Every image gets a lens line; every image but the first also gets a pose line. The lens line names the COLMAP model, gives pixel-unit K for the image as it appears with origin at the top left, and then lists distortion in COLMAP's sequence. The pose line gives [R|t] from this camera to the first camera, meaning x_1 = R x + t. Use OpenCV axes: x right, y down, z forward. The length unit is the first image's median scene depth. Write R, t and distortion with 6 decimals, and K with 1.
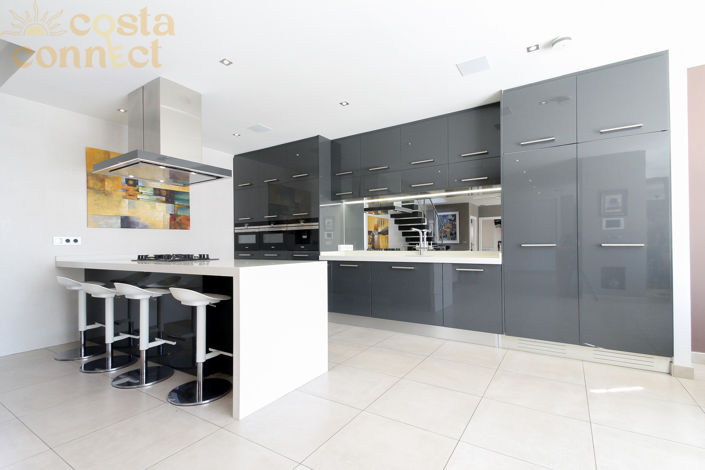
lens RADIAL K [[330.1, 0, 353.1], [0, 330.1, 237.4], [0, 0, 1]] dist [0.019211, -0.001528]
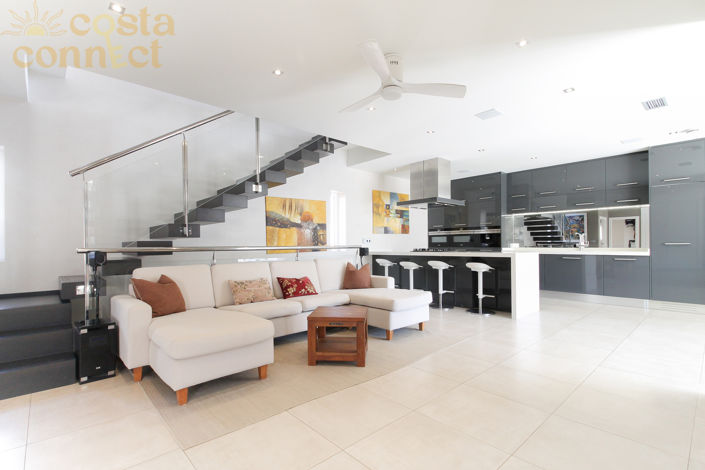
lens RADIAL K [[330.1, 0, 352.1], [0, 330.1, 241.0], [0, 0, 1]] dist [0.019211, -0.001528]
pose [[0.966194, -0.000777, -0.257813, -0.354157], [0.004687, 0.999883, 0.014549, -0.013463], [0.257772, -0.015265, 0.966085, -0.630680]]
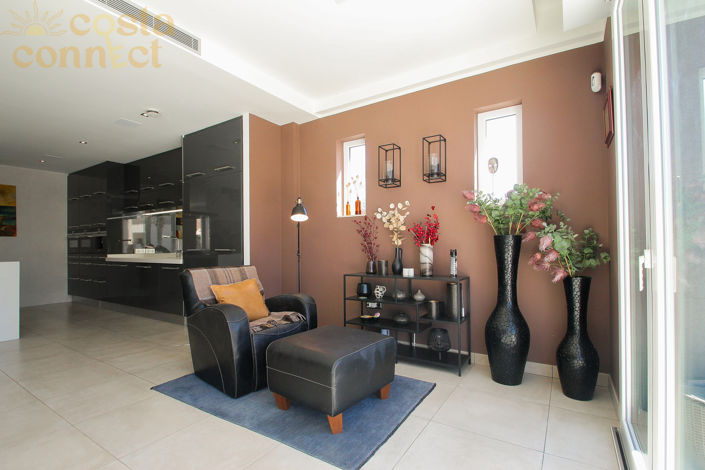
lens RADIAL K [[330.1, 0, 341.3], [0, 330.1, 238.5], [0, 0, 1]] dist [0.019211, -0.001528]
pose [[0.999684, 0.000135, -0.025144, 0.779857], [-0.000083, 0.999998, 0.002102, -0.018643], [0.025144, -0.002099, 0.999682, -0.237798]]
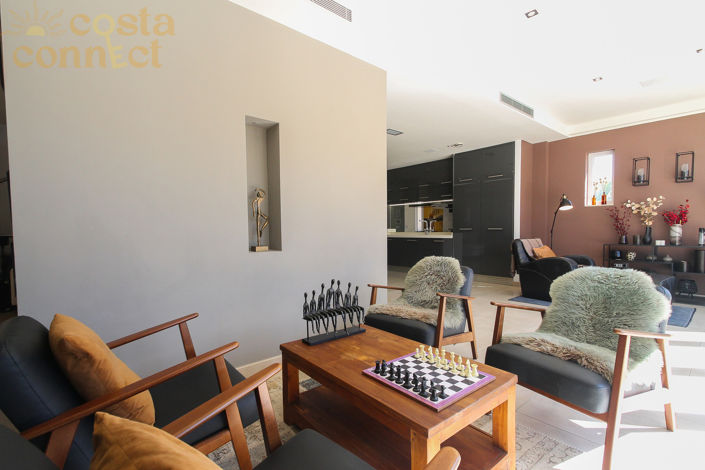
lens RADIAL K [[330.1, 0, 352.0], [0, 330.1, 241.4], [0, 0, 1]] dist [0.019211, -0.001528]
pose [[0.957666, 0.011755, -0.287640, 0.302833], [0.006399, 0.998050, 0.062092, -0.023467], [0.287809, -0.061304, 0.955724, -0.808841]]
